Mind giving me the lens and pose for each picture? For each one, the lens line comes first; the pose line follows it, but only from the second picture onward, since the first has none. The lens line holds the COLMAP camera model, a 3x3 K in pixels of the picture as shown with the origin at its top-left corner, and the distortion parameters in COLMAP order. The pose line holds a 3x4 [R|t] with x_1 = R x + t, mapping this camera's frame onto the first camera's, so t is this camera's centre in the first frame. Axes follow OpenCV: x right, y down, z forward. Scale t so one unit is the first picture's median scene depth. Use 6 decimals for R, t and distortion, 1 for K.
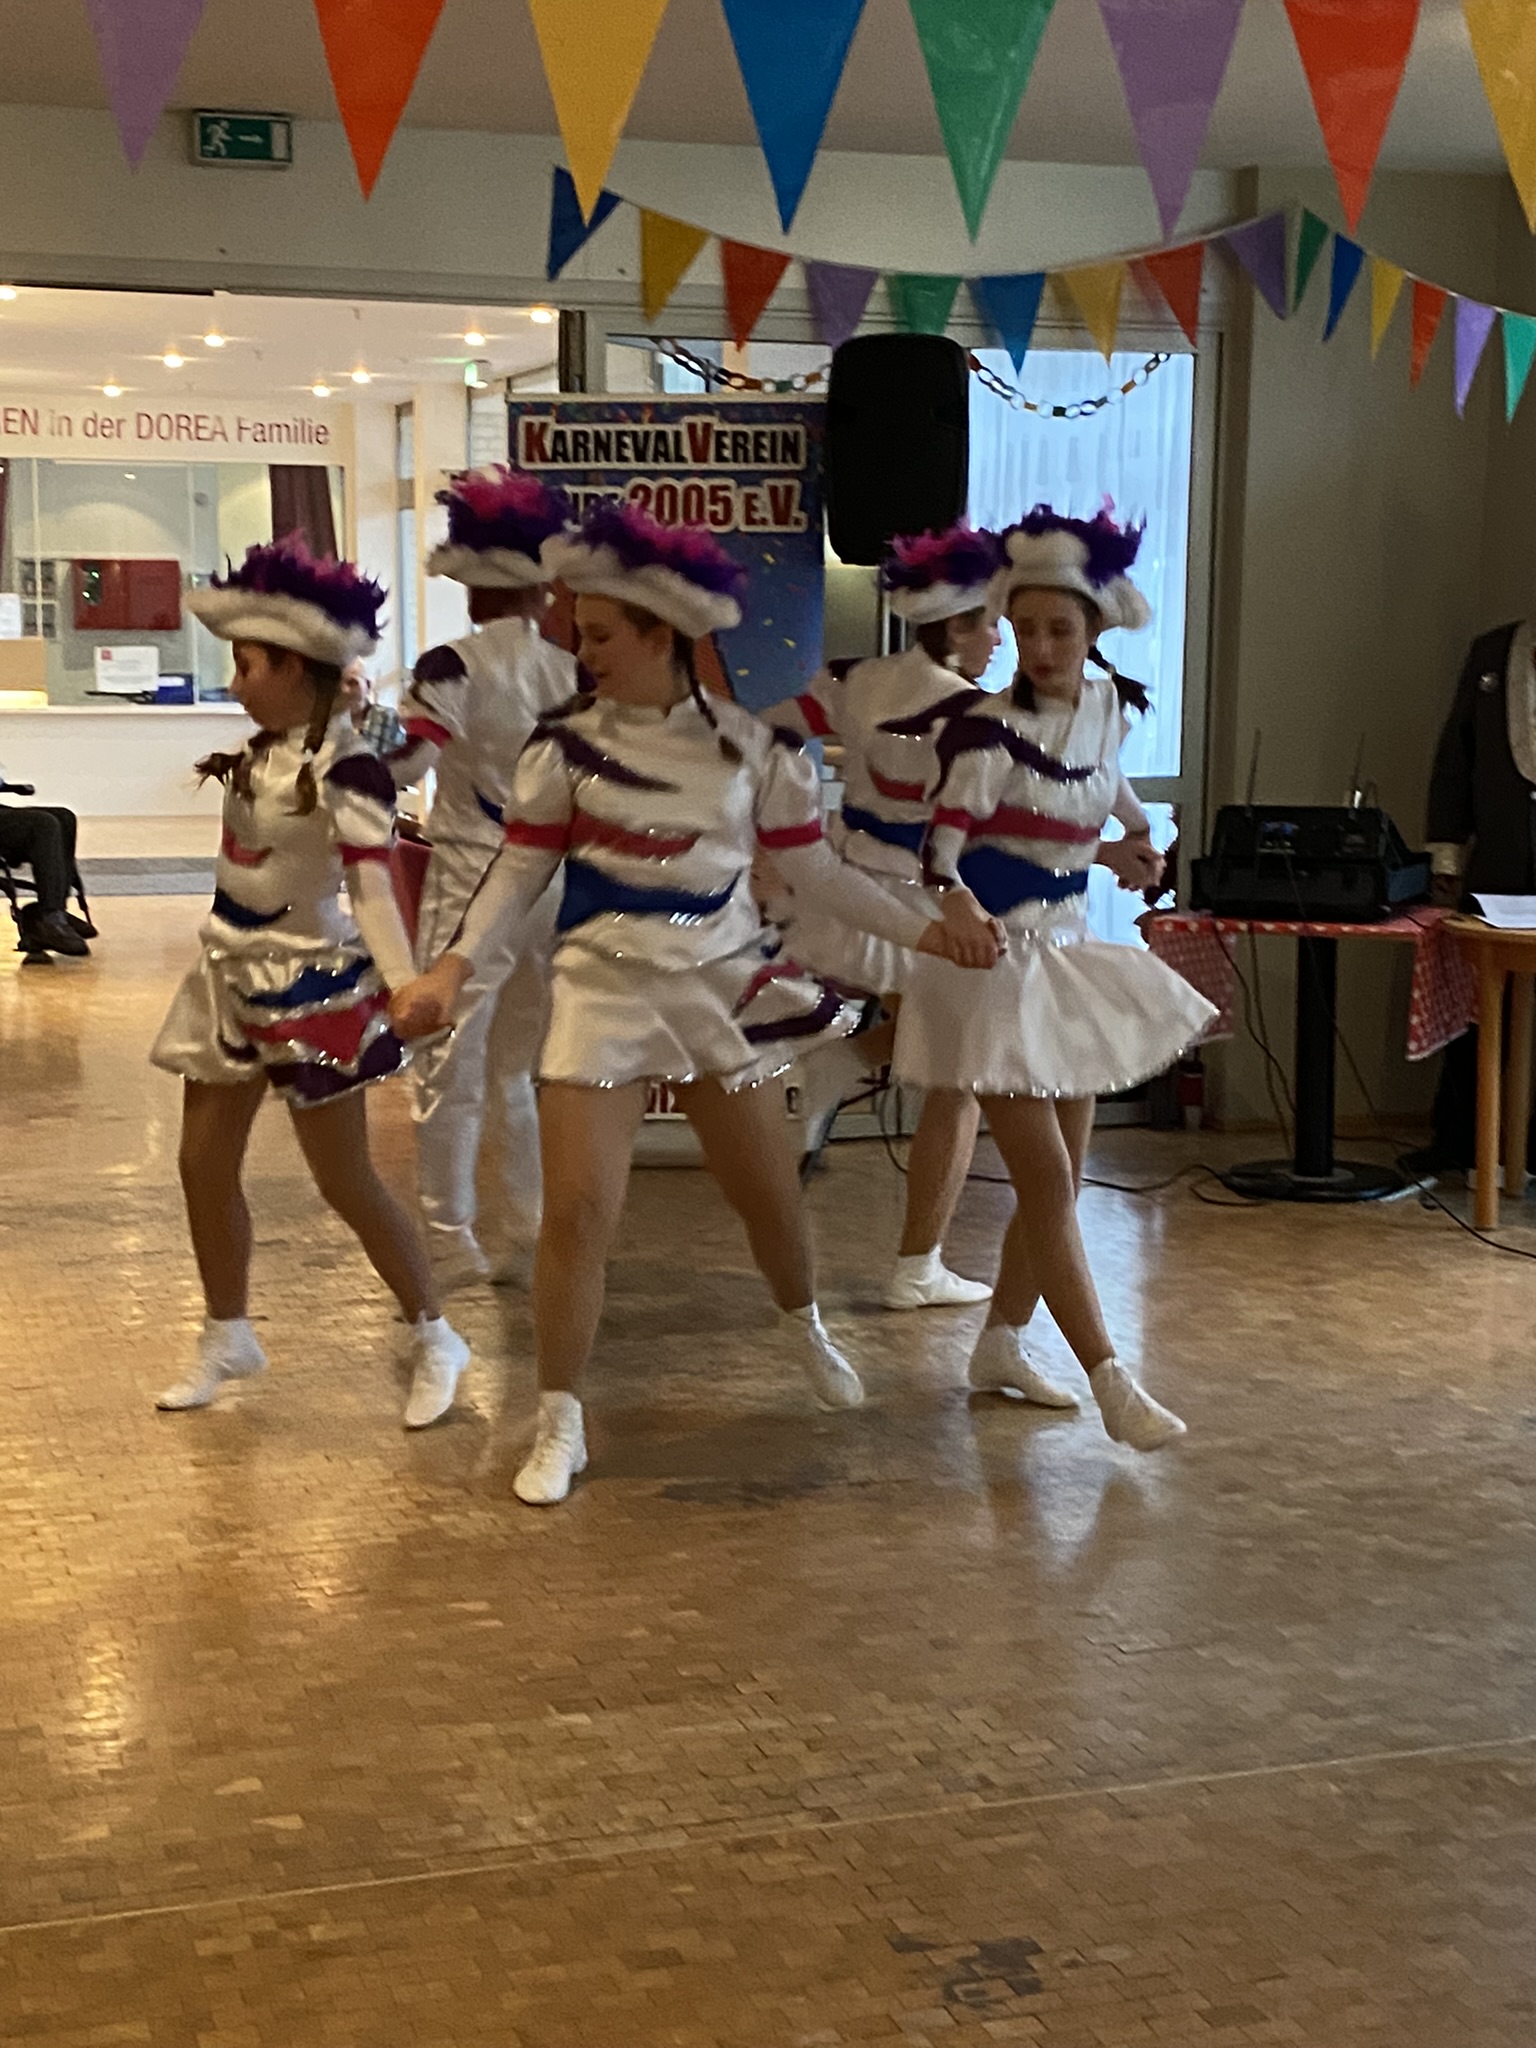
lens RADIAL K [[2973.6, 0, 742.0], [0, 2973.6, 1009.6], [0, 0, 1]] dist [0.224301, -0.833895]
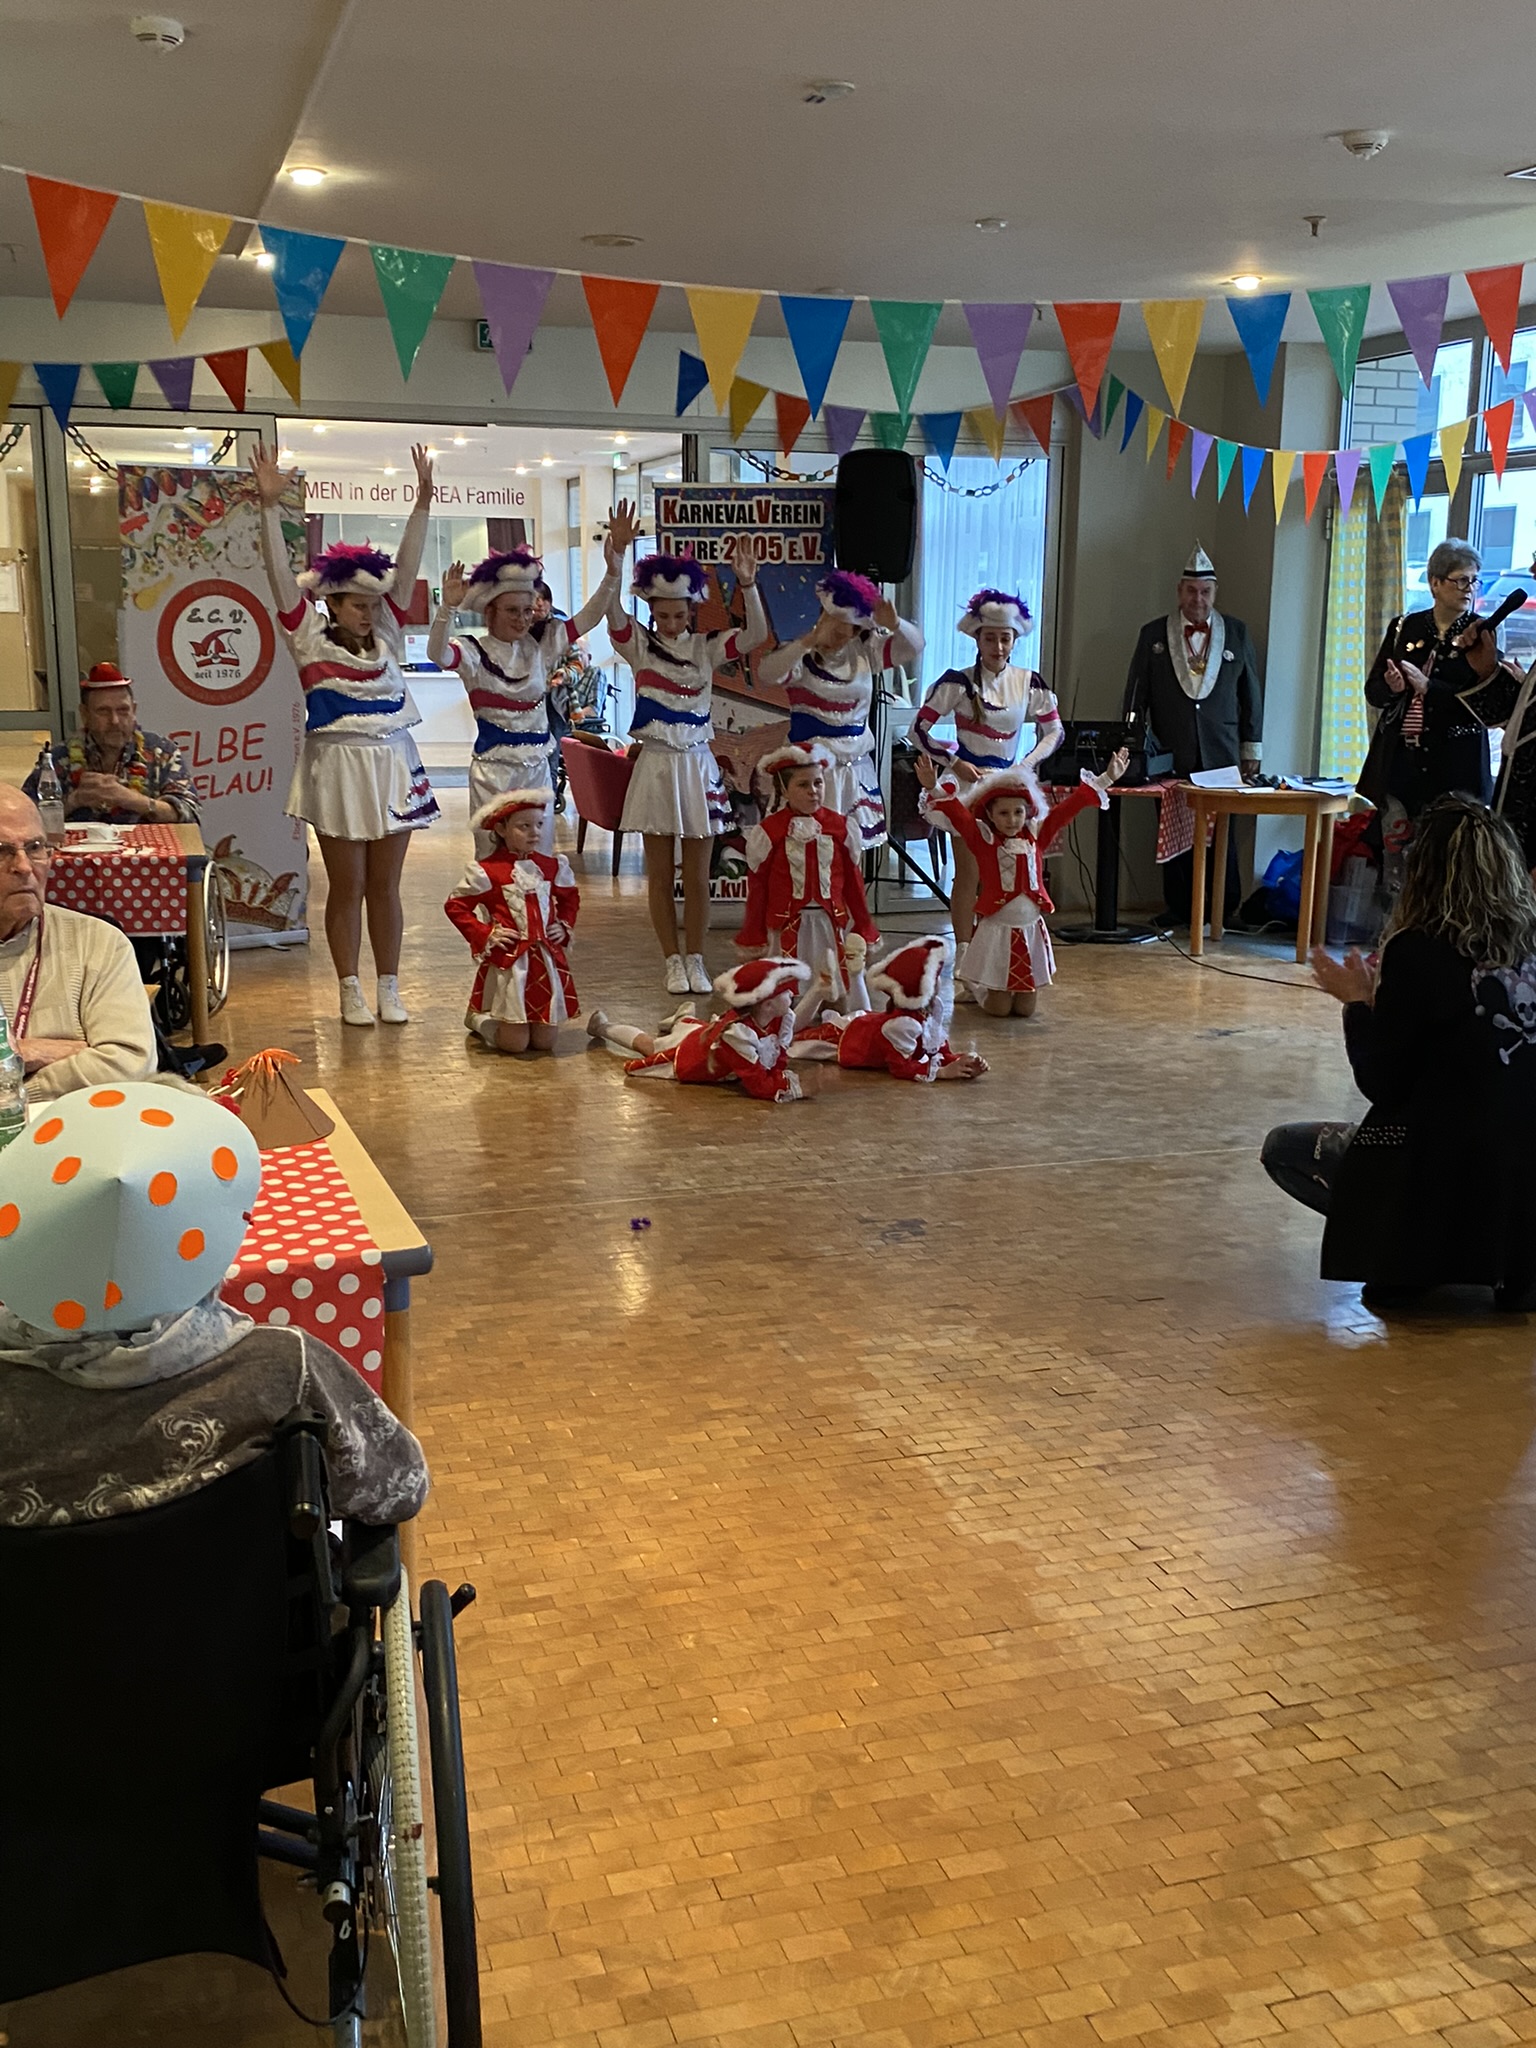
lens RADIAL K [[1991.8, 0, 792.3], [0, 1991.8, 1049.3], [0, 0, 1]] dist [0.205310, -0.644367]
pose [[0.999992, -0.000502, 0.003960, -0.002147], [0.000183, 0.996784, 0.080138, 0.030485], [-0.003988, -0.080136, 0.996776, -0.203820]]
